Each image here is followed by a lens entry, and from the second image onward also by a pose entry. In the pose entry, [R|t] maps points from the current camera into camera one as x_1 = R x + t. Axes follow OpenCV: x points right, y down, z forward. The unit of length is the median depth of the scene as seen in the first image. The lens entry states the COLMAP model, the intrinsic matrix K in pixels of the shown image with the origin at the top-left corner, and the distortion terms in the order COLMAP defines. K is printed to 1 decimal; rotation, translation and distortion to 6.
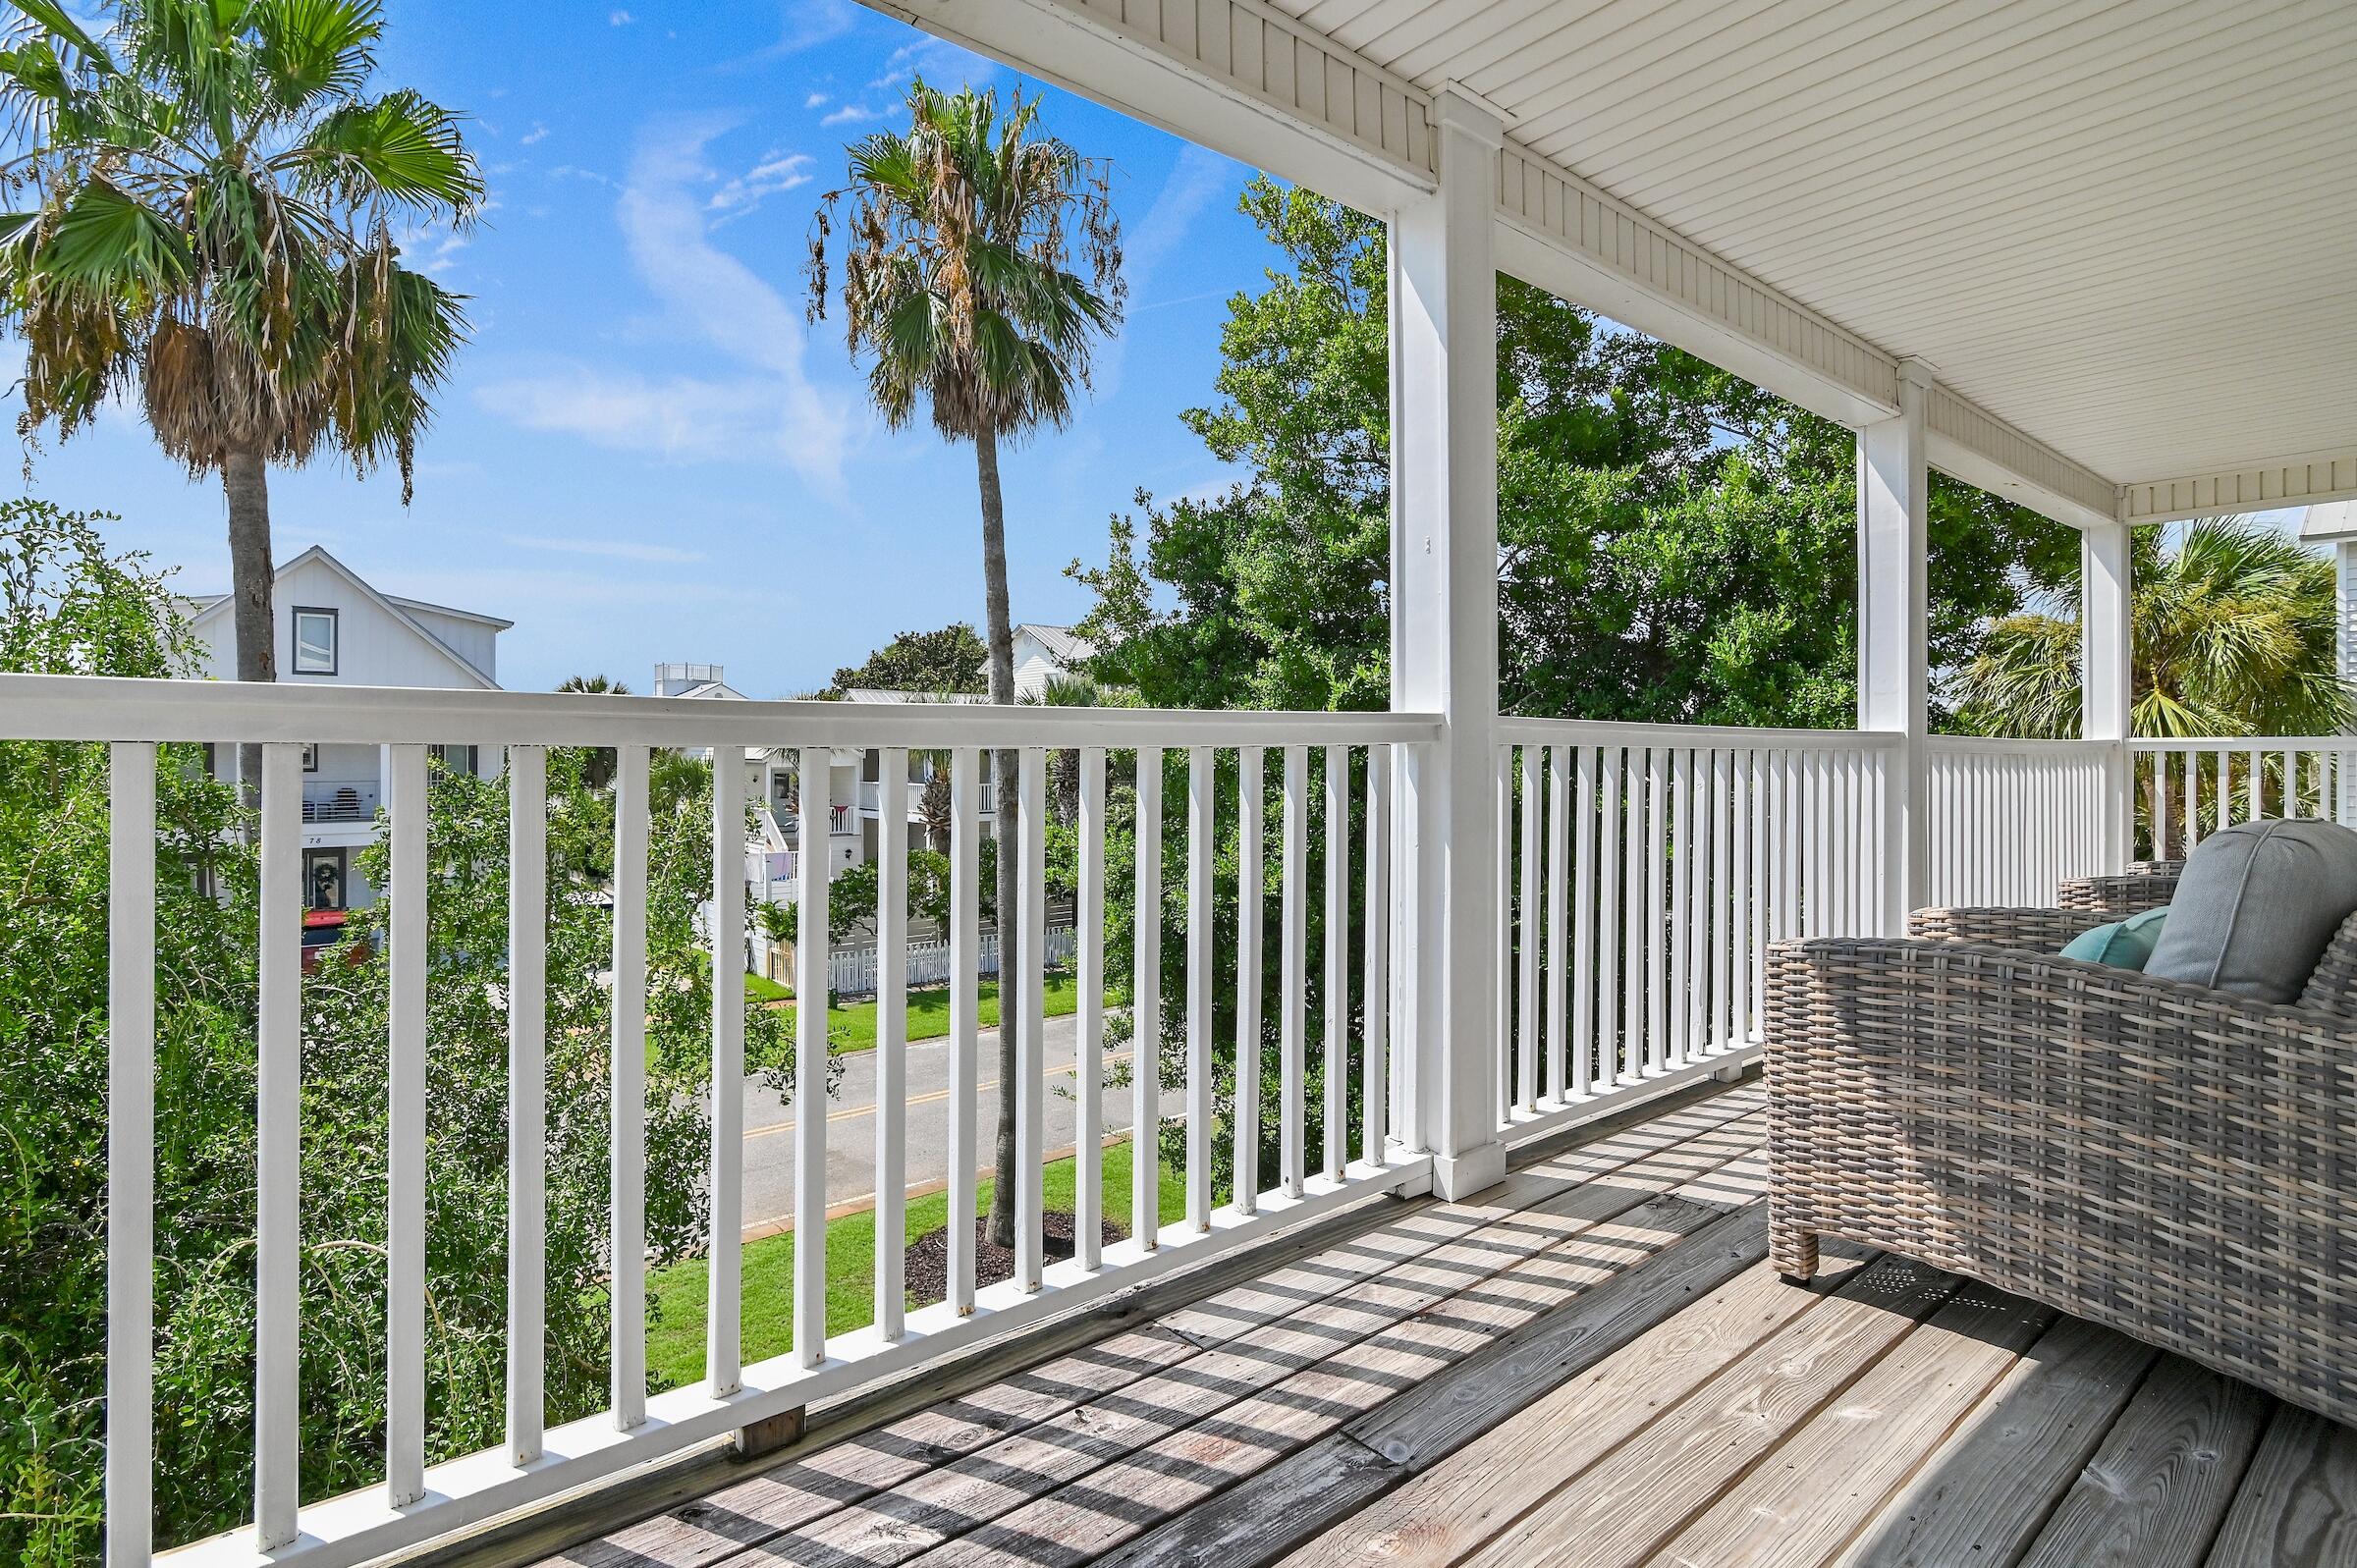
lens RADIAL K [[1200.8, 0, 1180.3], [0, 1200.8, 771.2], [0, 0, 1]] dist [-0.000056, -0.001524]
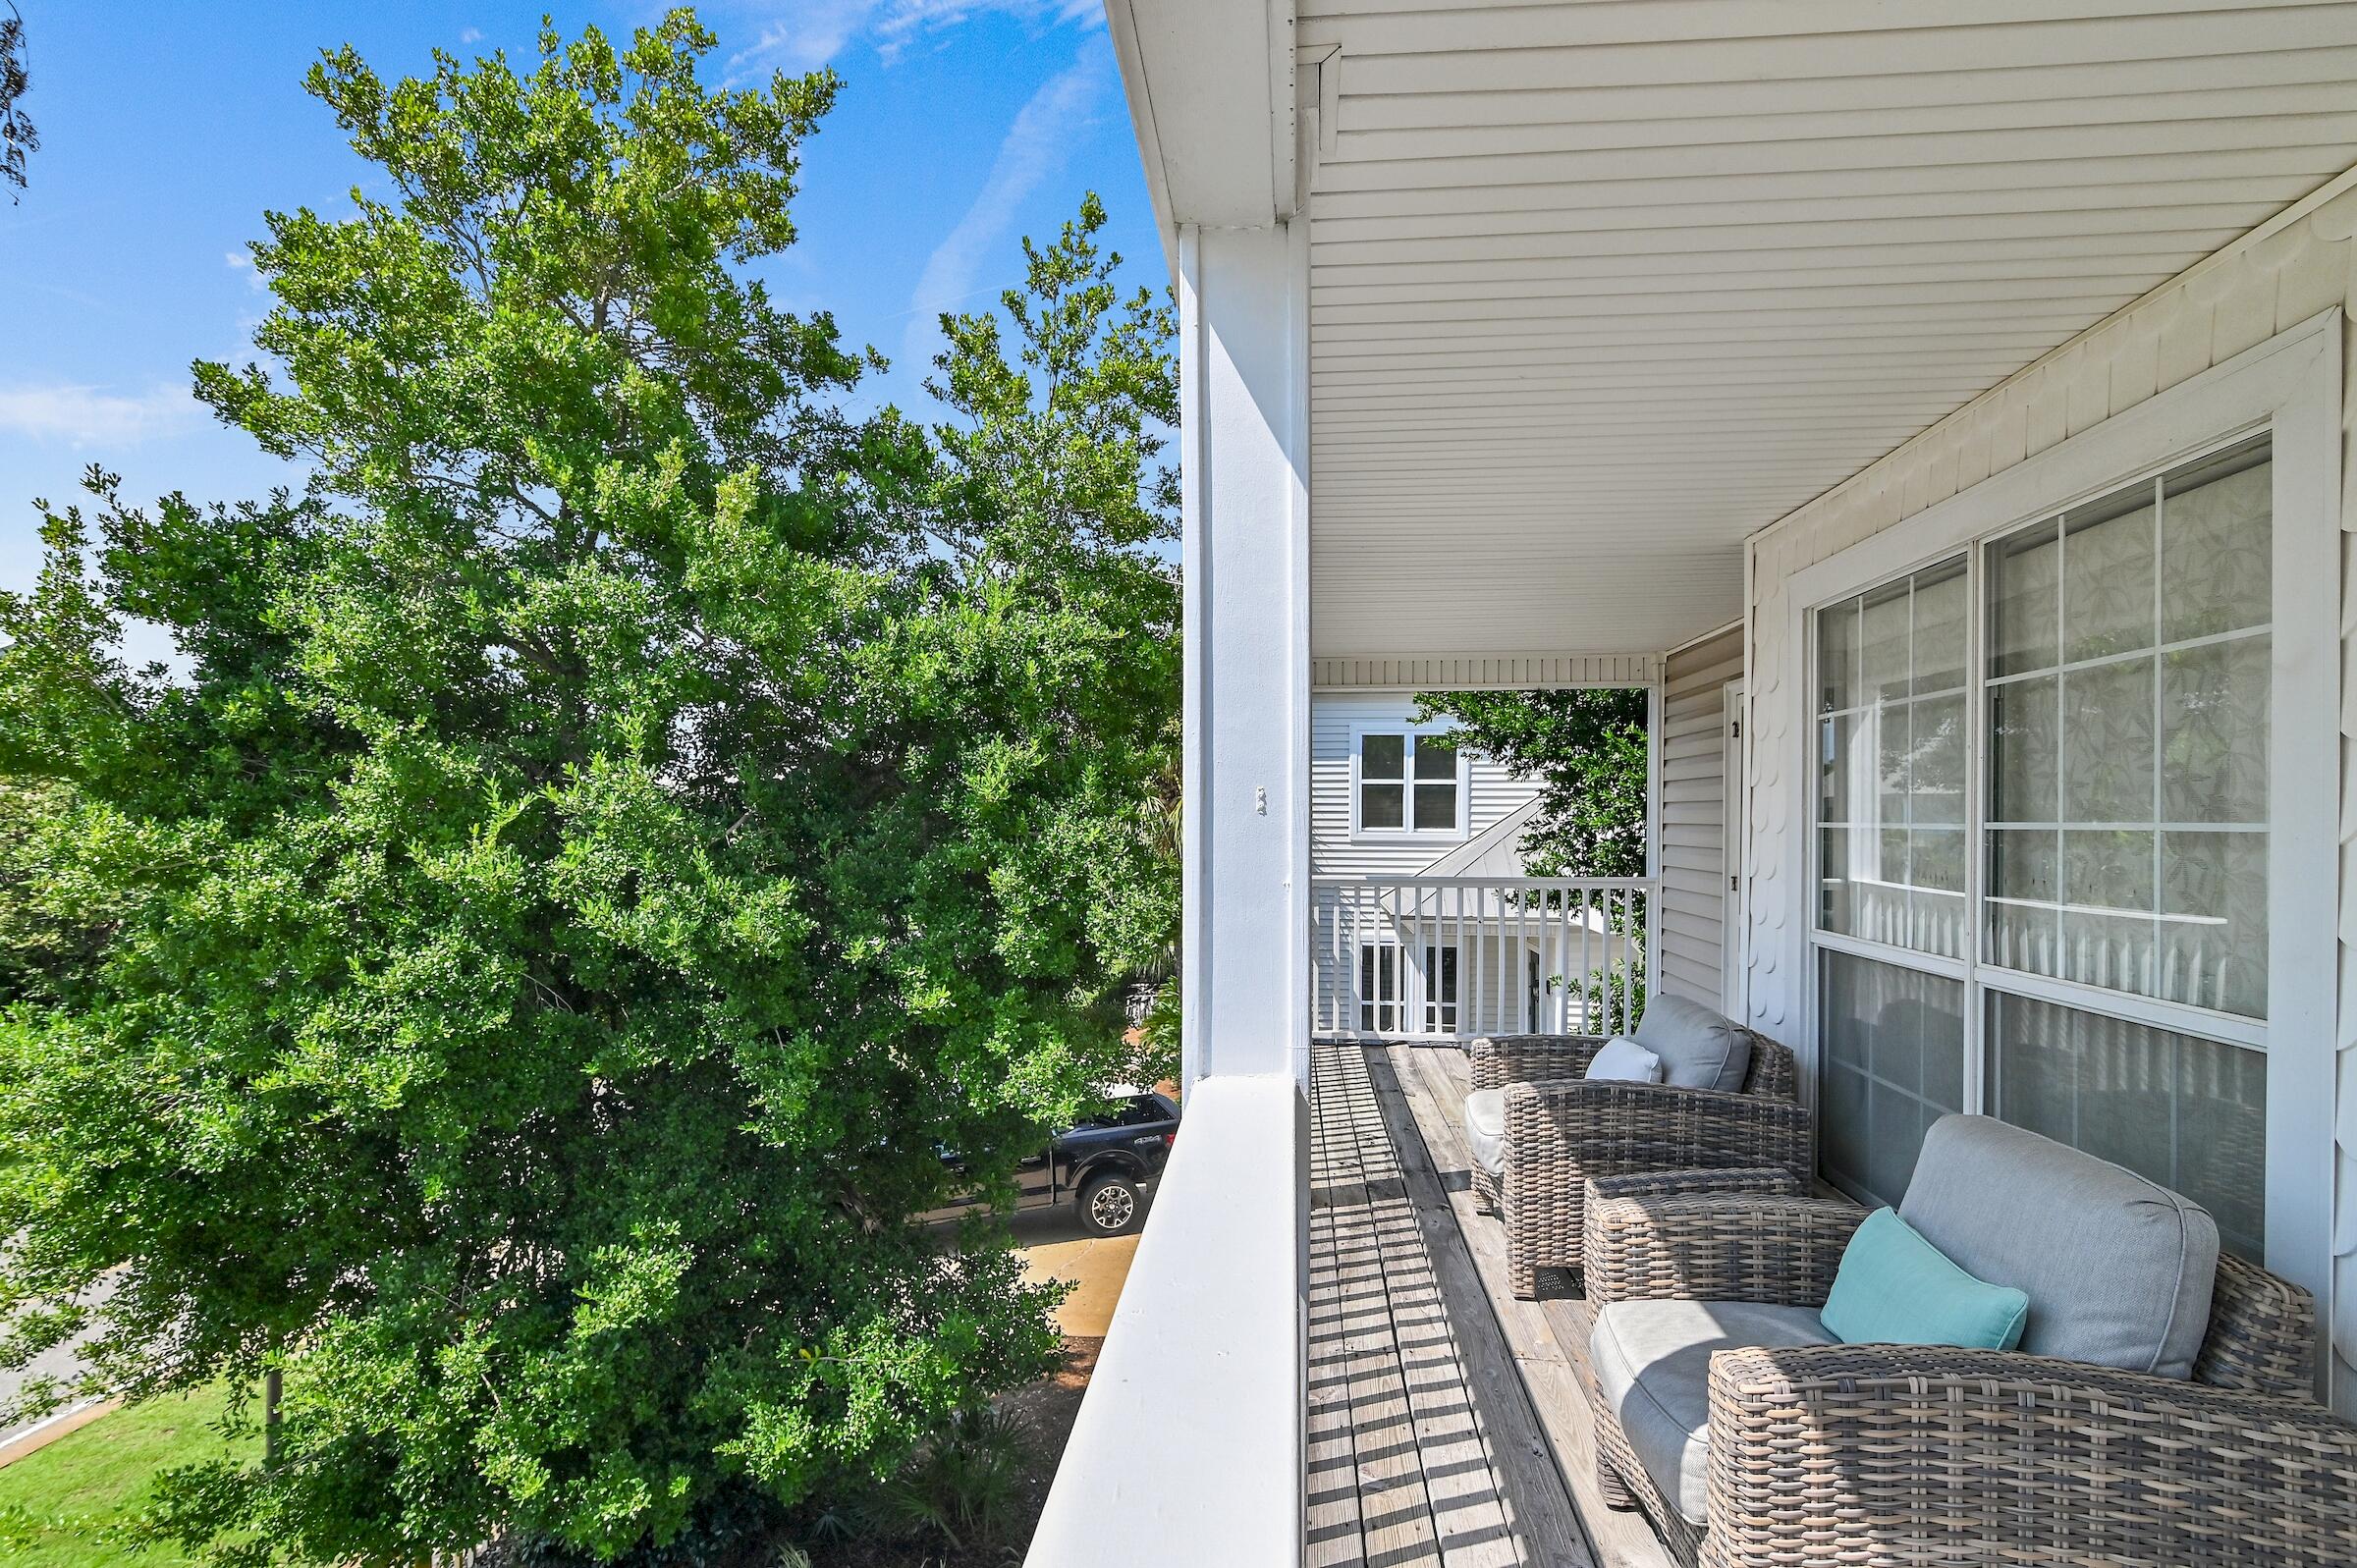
lens RADIAL K [[1200.8, 0, 1184.6], [0, 1200.8, 838.7], [0, 0, 1]] dist [-0.000056, -0.001524]
pose [[0.714350, -0.004081, 0.699777, -0.299289], [-0.000559, 0.999979, 0.006402, -0.211165], [-0.699788, -0.004964, 0.714333, 0.726212]]
